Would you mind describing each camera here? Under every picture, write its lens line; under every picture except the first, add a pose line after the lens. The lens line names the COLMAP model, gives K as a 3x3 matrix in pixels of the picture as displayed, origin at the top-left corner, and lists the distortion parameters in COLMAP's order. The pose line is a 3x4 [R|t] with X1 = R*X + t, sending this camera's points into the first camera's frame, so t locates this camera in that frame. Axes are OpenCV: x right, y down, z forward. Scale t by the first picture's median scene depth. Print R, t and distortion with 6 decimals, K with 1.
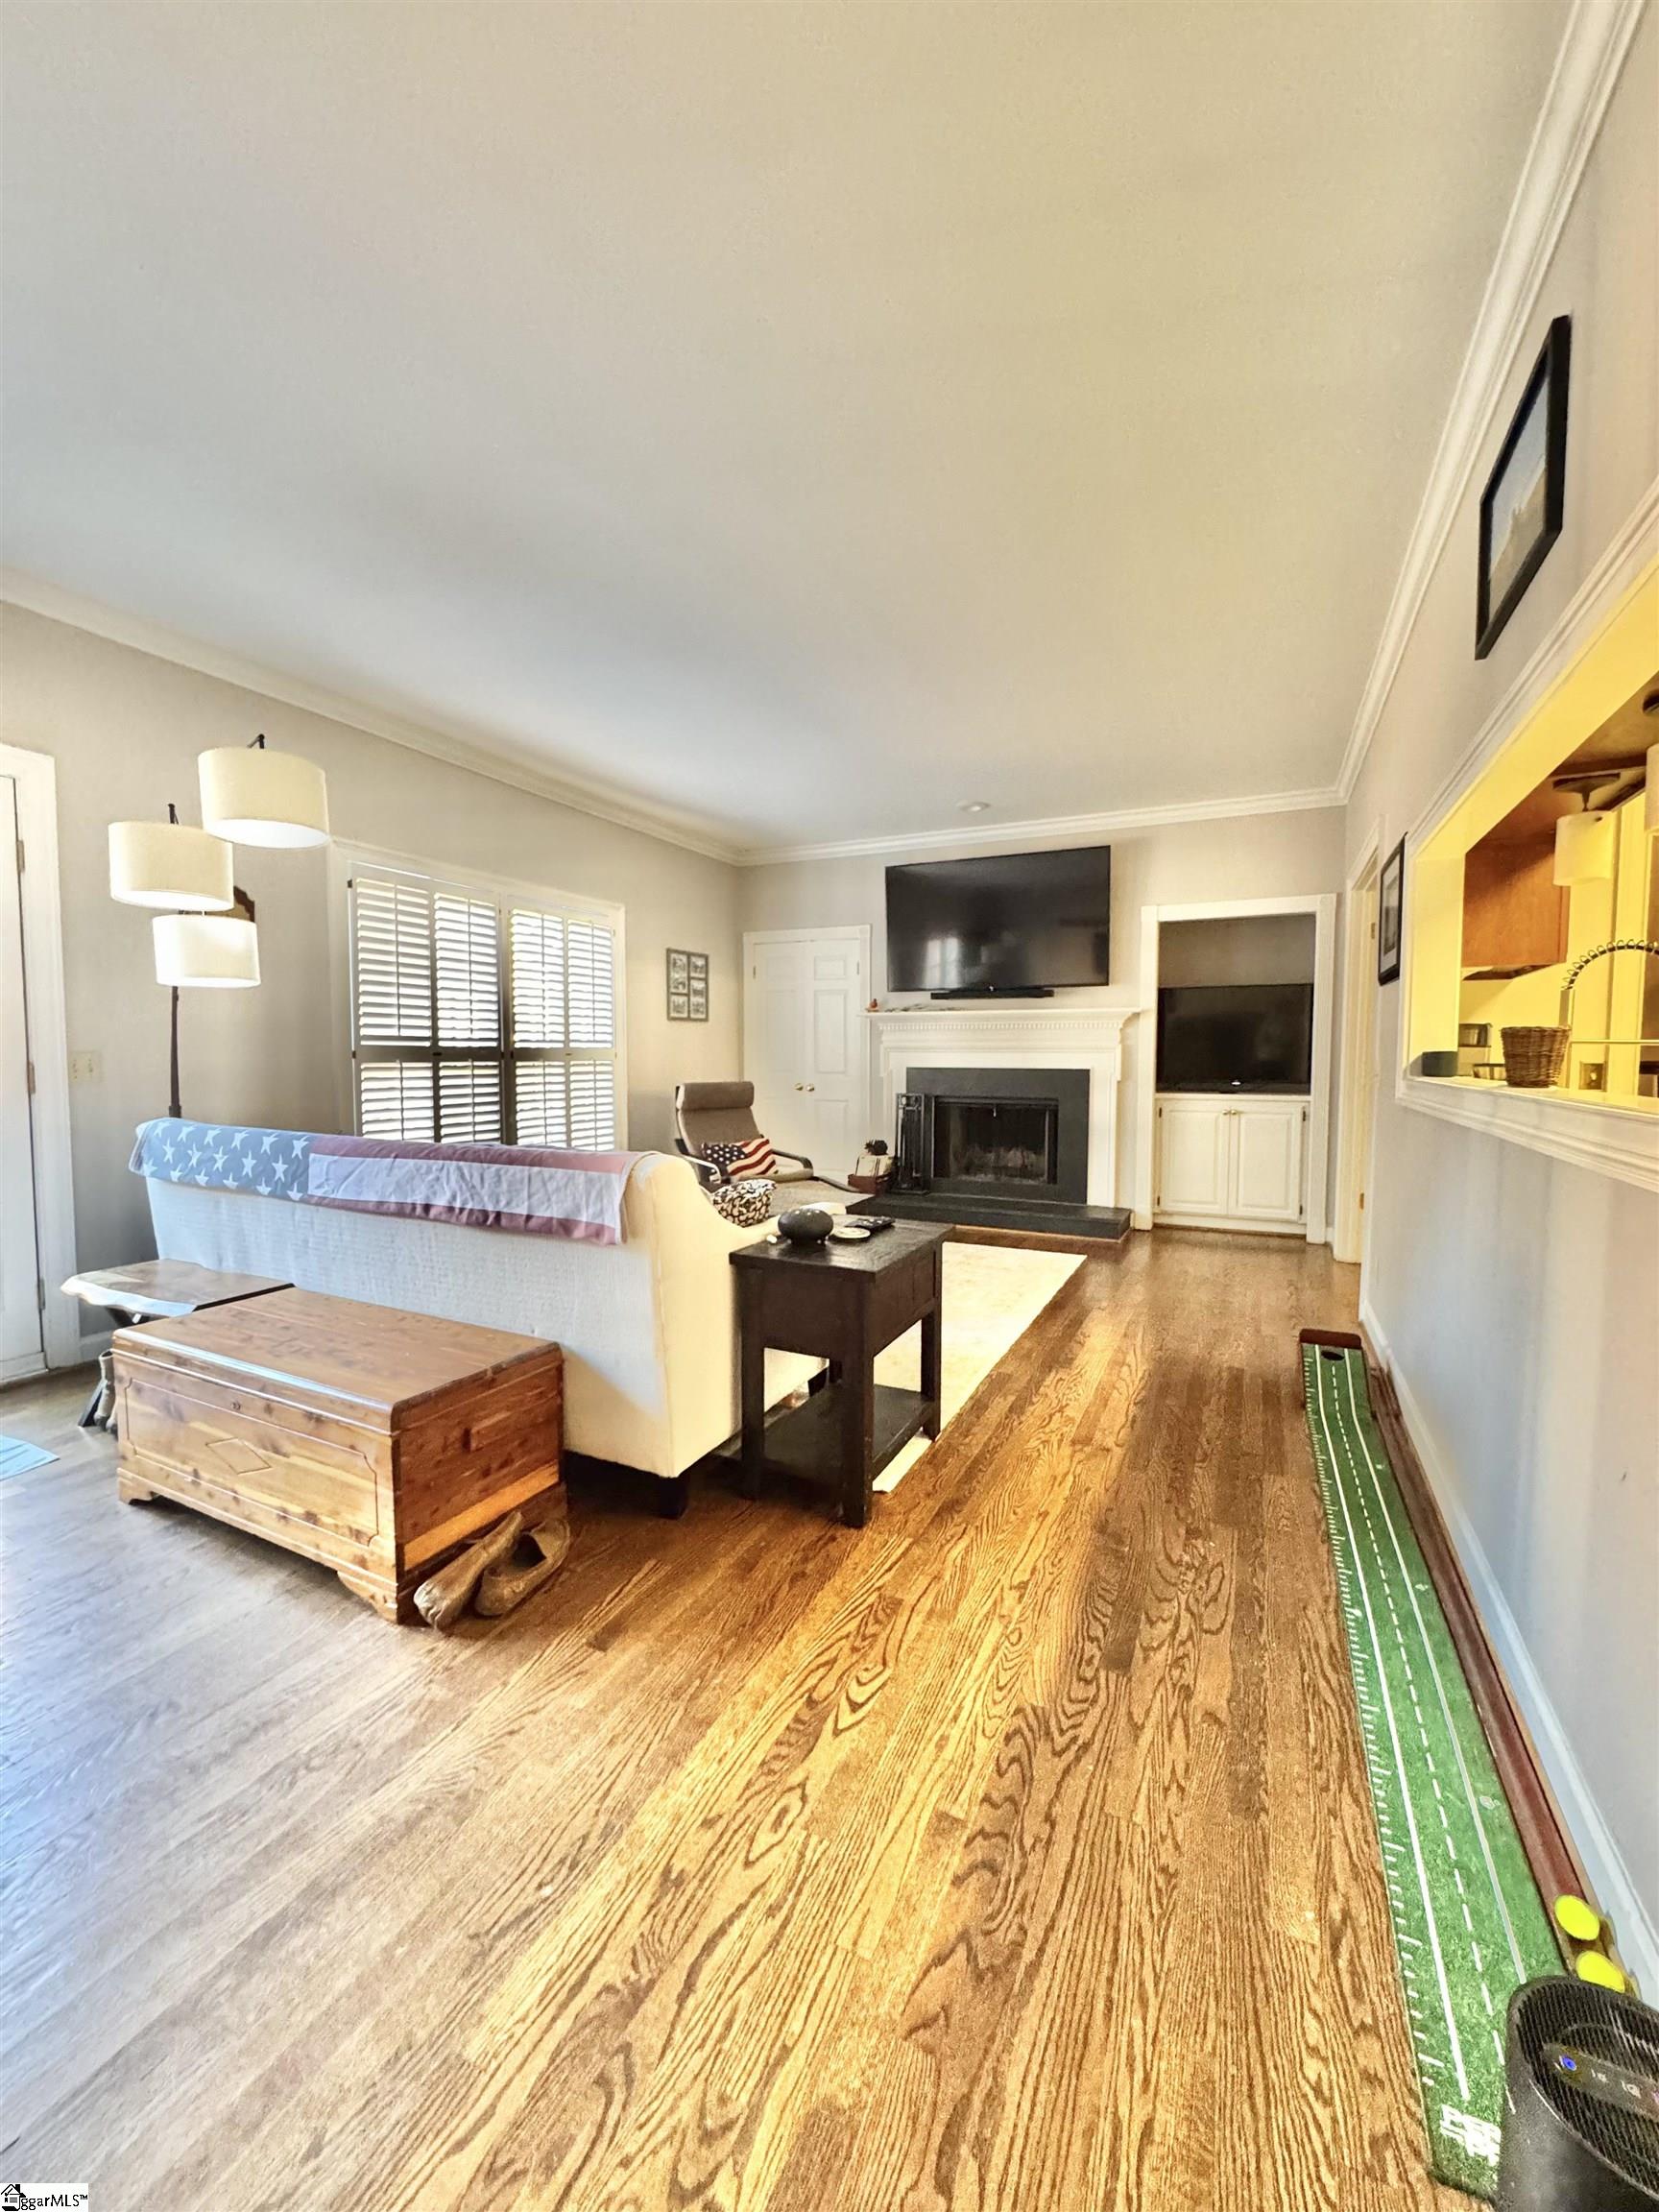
lens RADIAL K [[881.0, 0, 821.8], [0, 881.0, 1102.2], [0, 0, 1]] dist [0.002684, -0.000006]
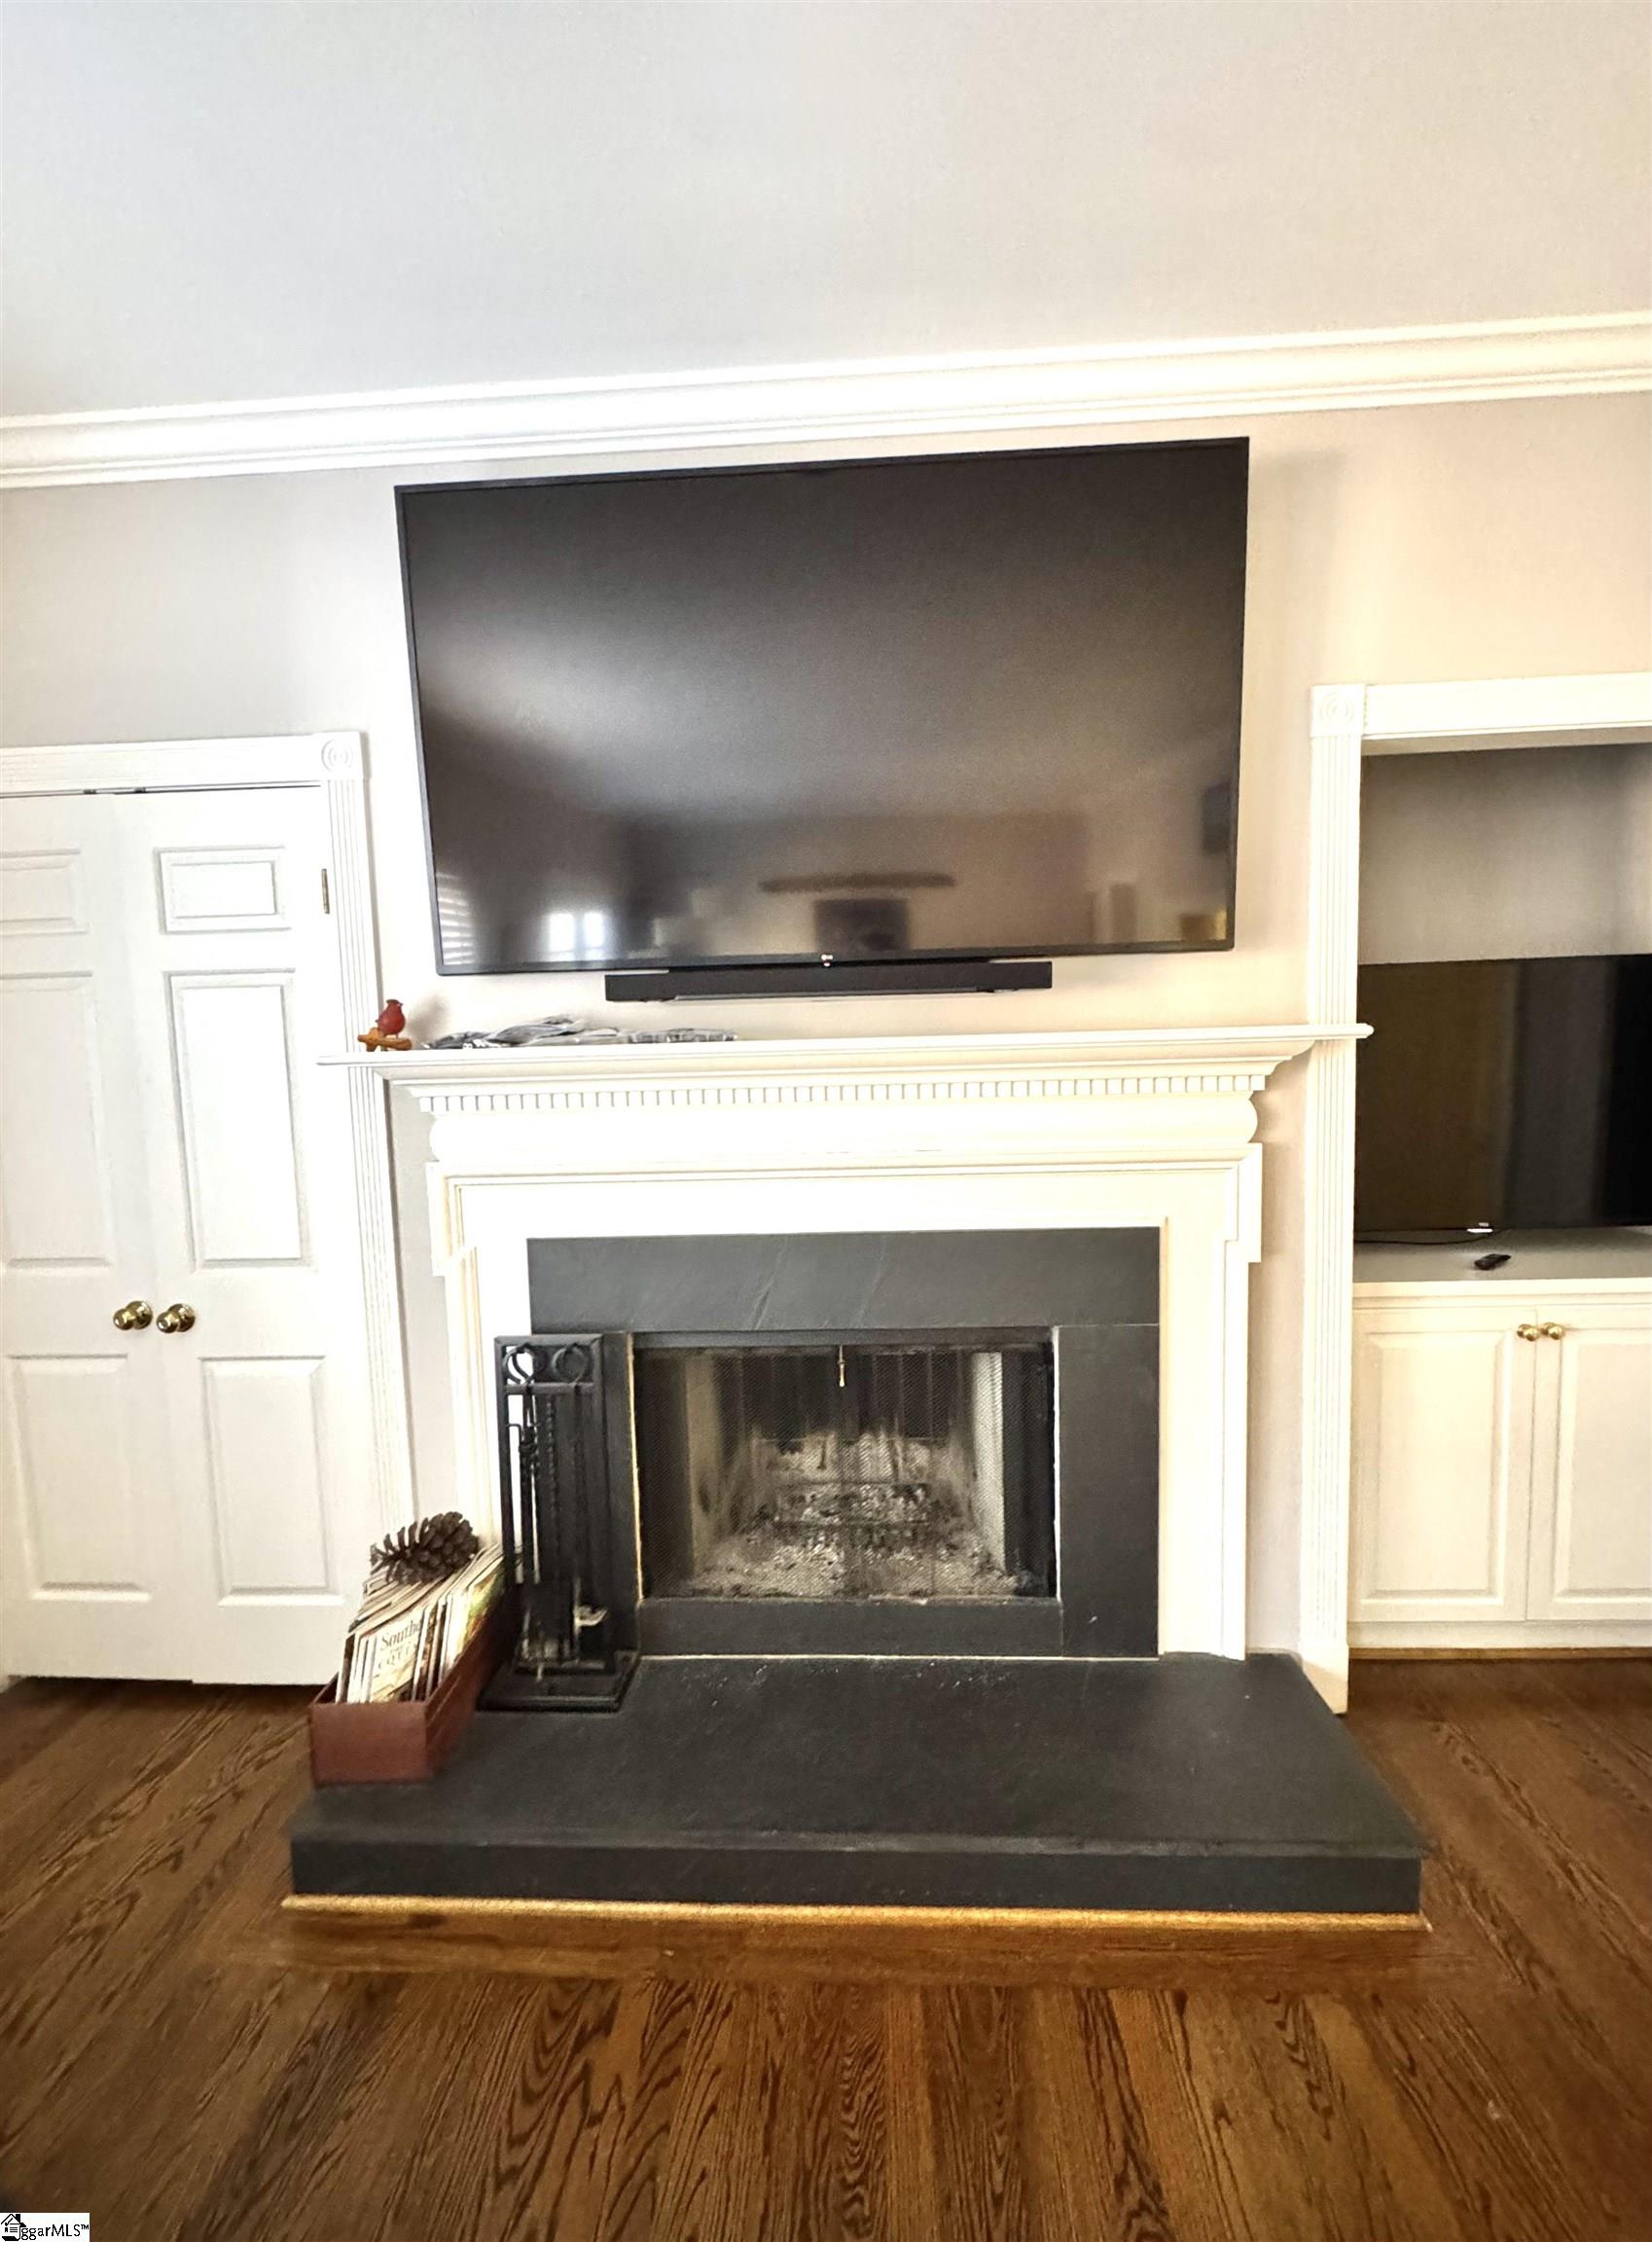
lens RADIAL K [[892.9, 0, 820.3], [0, 892.9, 1124.3], [0, 0, 1]] dist [0.002684, -0.000006]
pose [[0.915928, -0.057300, 0.397230, 0.070931], [0.054064, 0.998350, 0.019352, -0.078430], [-0.397683, 0.003750, 0.917515, 0.704530]]
